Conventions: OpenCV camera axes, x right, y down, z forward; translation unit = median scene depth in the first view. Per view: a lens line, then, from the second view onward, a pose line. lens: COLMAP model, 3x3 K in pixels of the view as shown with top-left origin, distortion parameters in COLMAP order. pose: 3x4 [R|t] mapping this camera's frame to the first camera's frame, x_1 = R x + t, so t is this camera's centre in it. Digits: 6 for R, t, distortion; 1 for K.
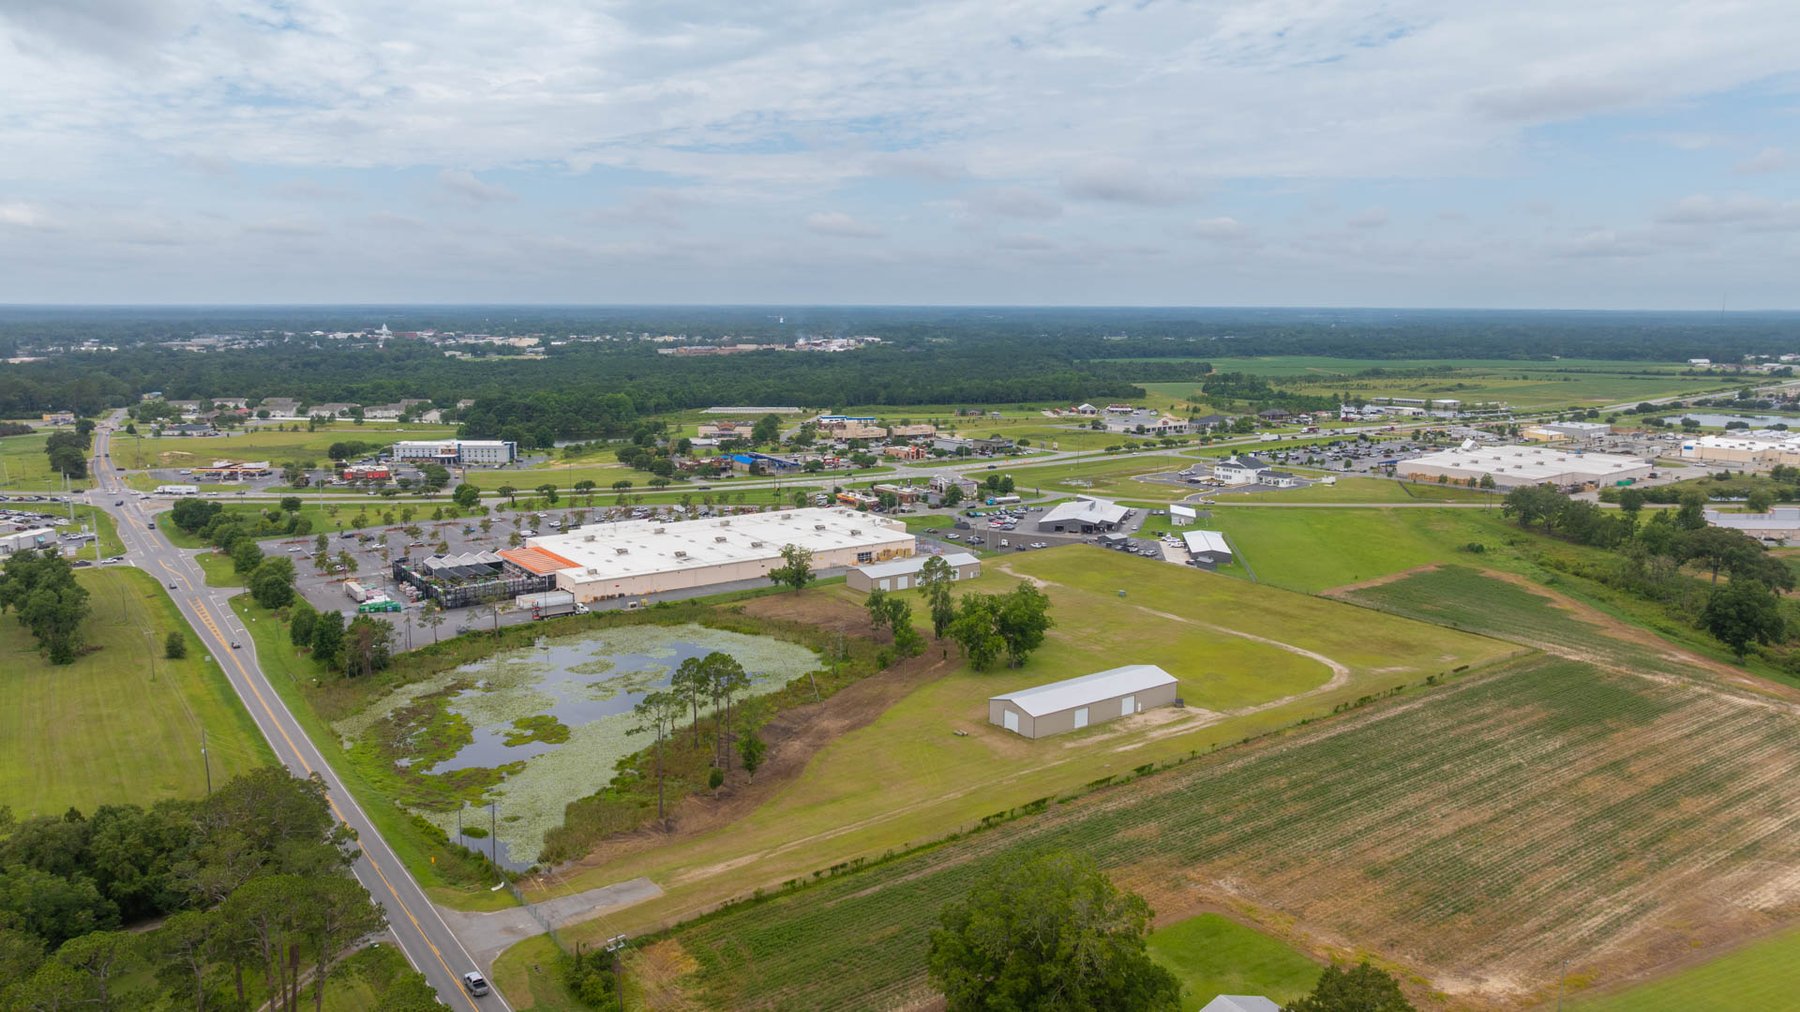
lens RADIAL K [[1262.5, 0, 910.3], [0, 1262.5, 506.9], [0, 0, 1]] dist [-0.021209, 0.007351]
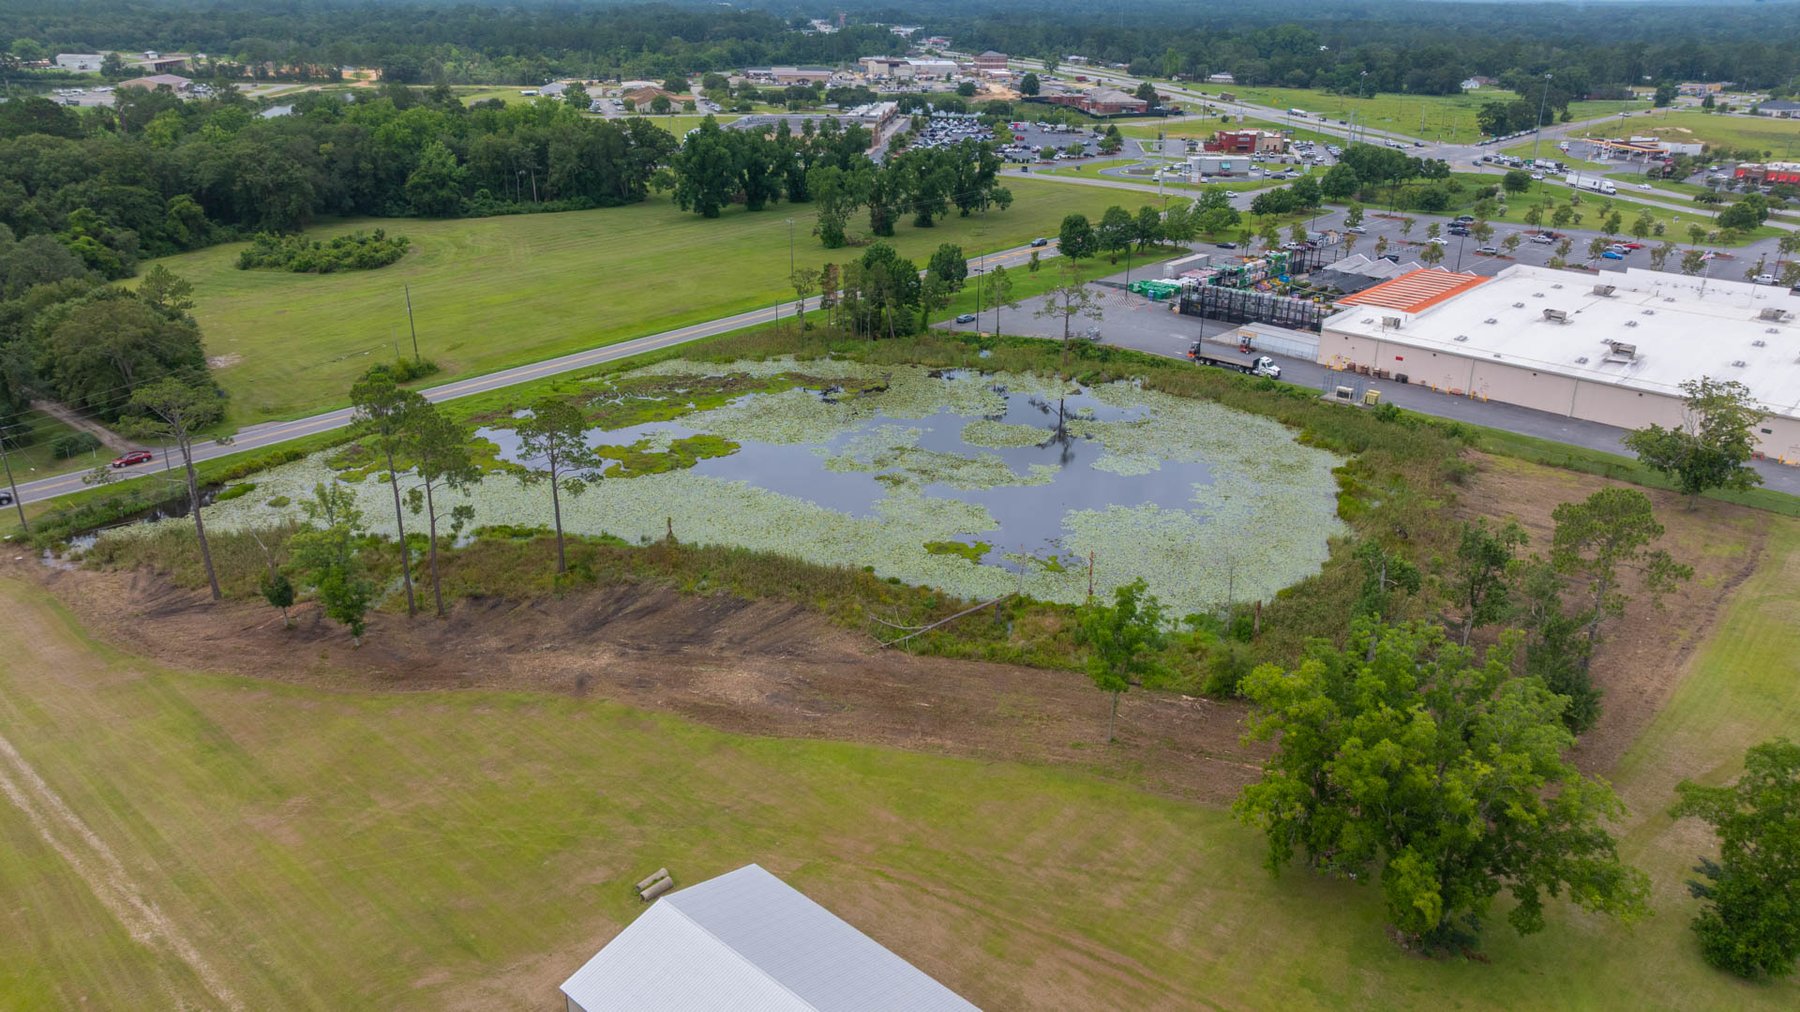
lens RADIAL K [[1267.3, 0, 911.5], [0, 1267.3, 501.5], [0, 0, 1]] dist [-0.034482, 0.042225]
pose [[0.211881, 0.371383, -0.903981, 0.311436], [-0.169560, 0.924923, 0.340245, -0.037240], [0.962474, 0.081188, 0.258945, 0.951081]]
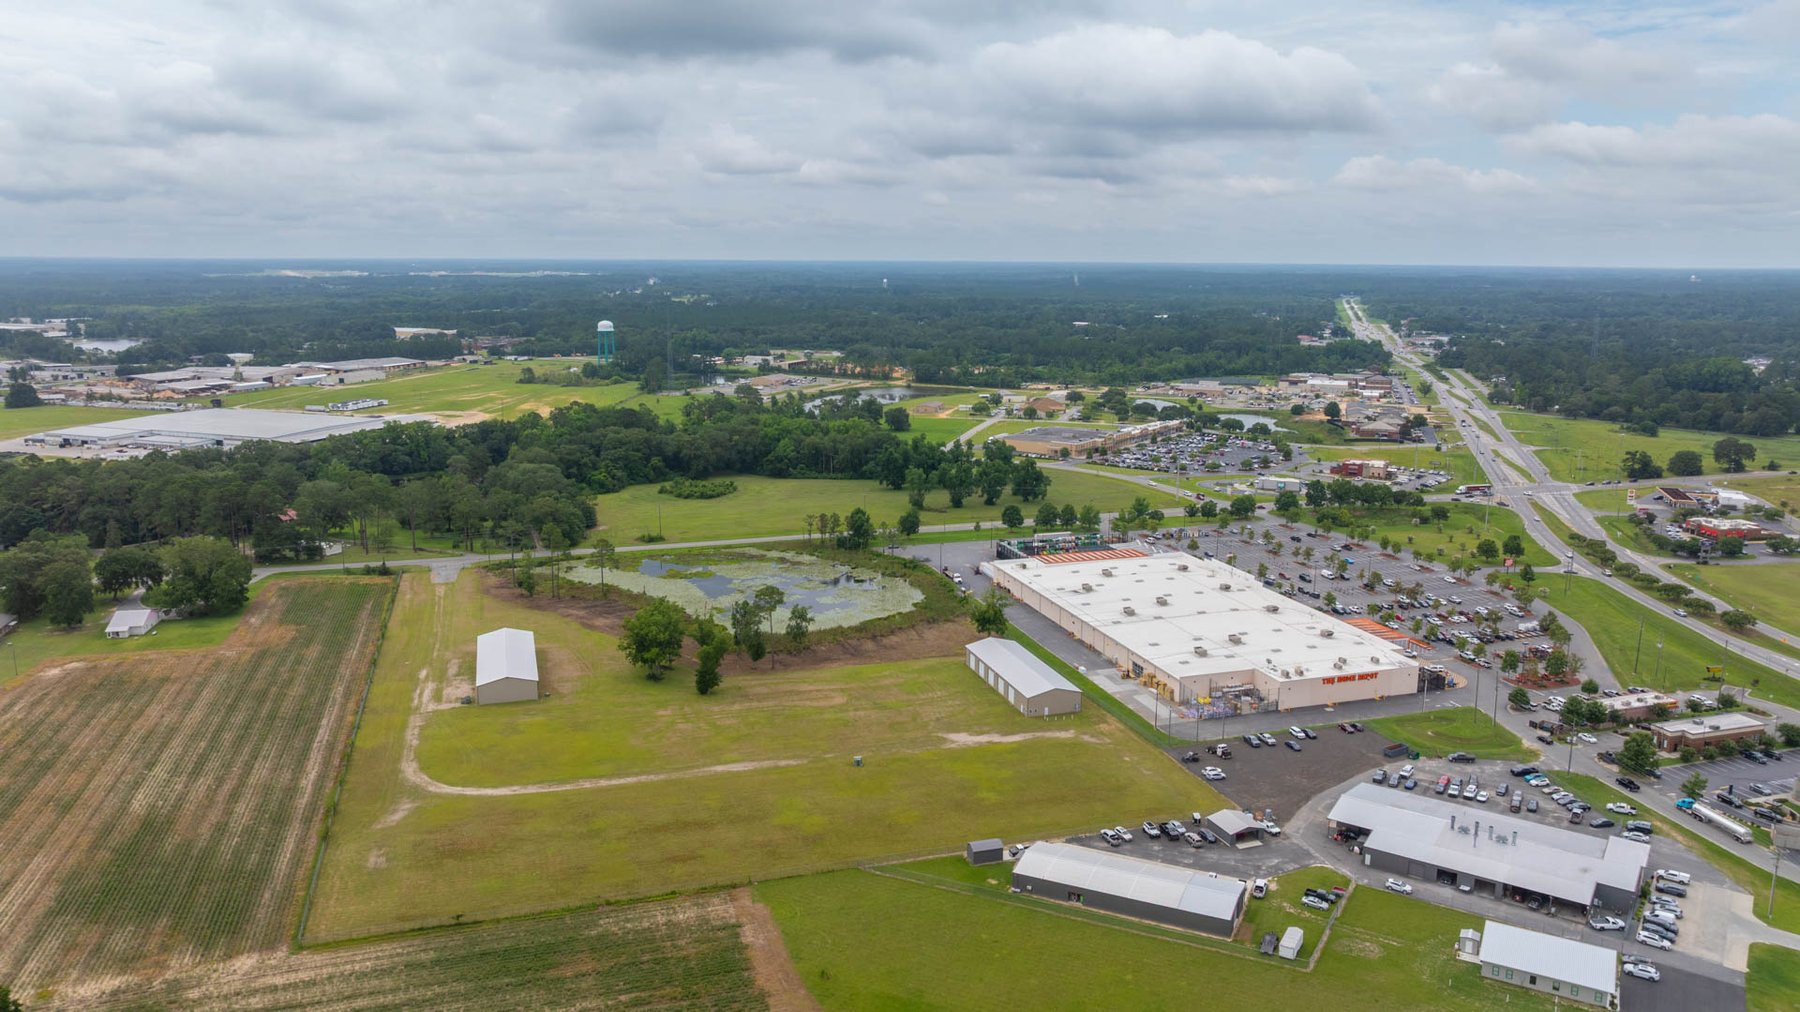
lens RADIAL K [[1262.5, 0, 910.3], [0, 1262.5, 506.9], [0, 0, 1]] dist [-0.021209, 0.007351]
pose [[-0.311226, 0.180359, -0.933064, 1.145927], [-0.161062, 0.957612, 0.238826, -0.351645], [0.936588, 0.224610, -0.268985, 1.695741]]
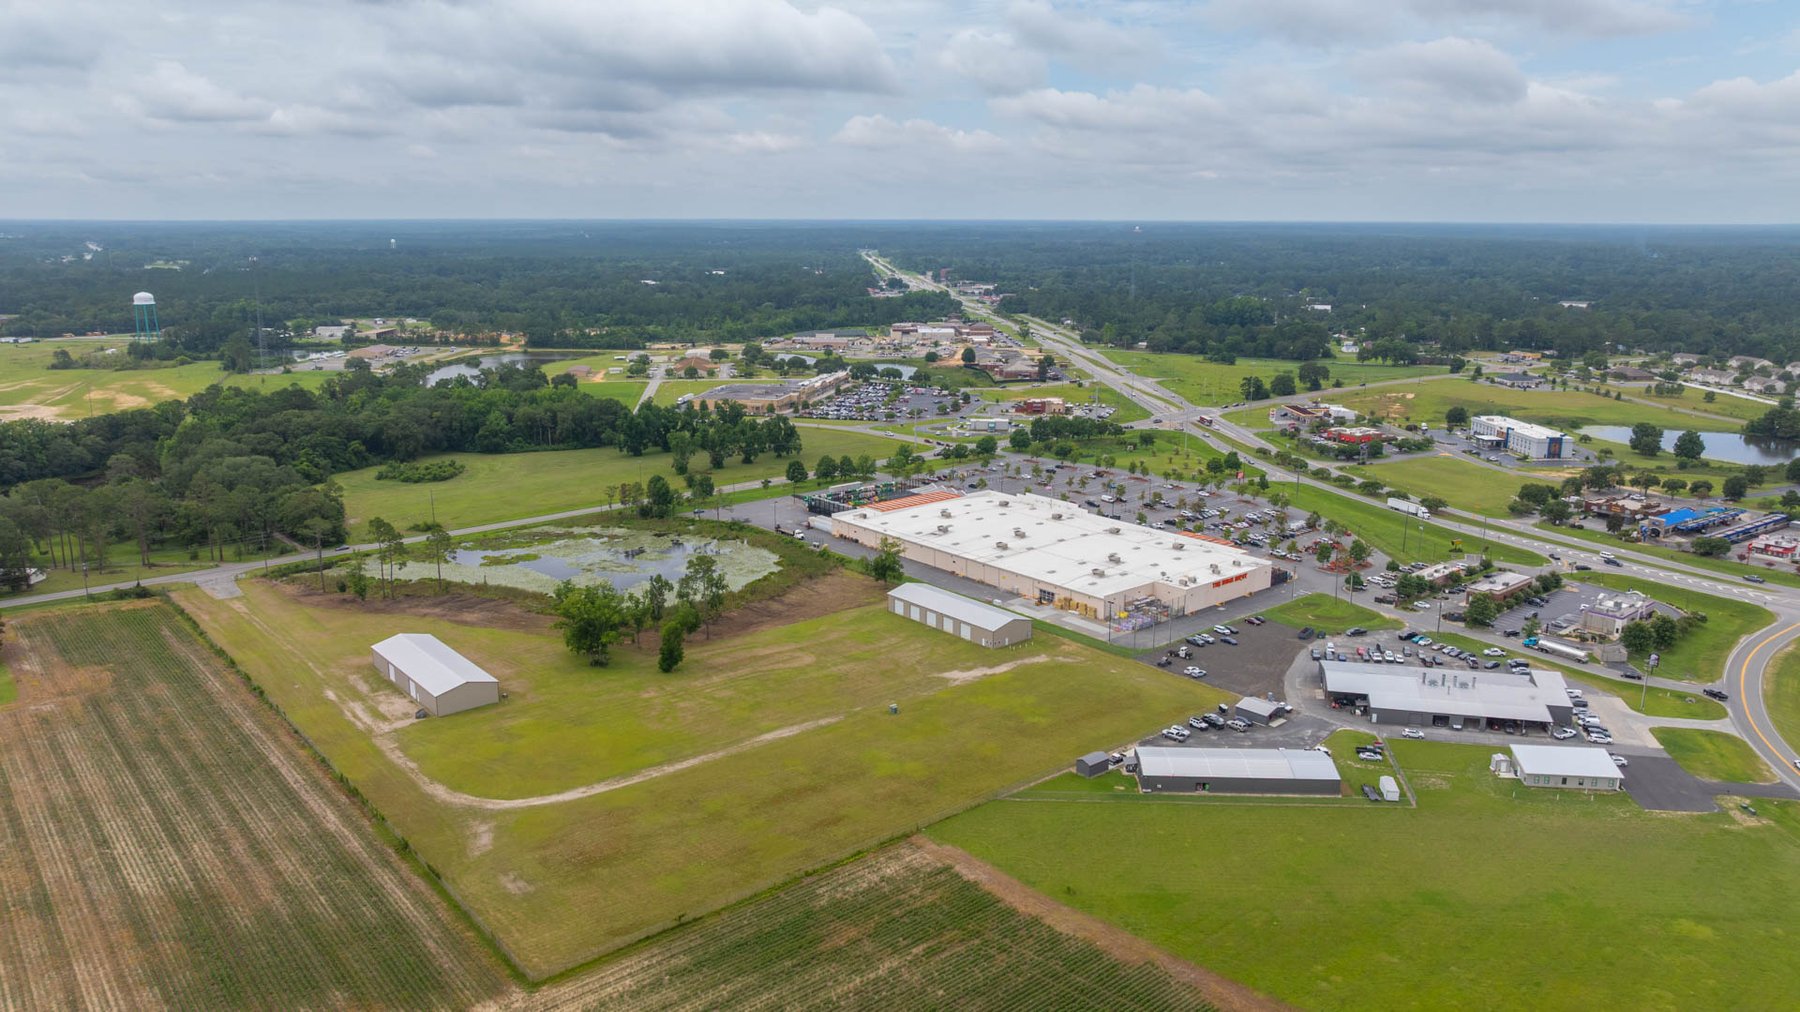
lens RADIAL K [[1262.5, 0, 910.3], [0, 1262.5, 506.9], [0, 0, 1]] dist [-0.021209, 0.007351]
pose [[0.075344, 0.222433, -0.972032, 1.229146], [-0.163611, 0.964350, 0.207994, -0.286893], [0.983644, 0.143364, 0.109051, 1.300874]]
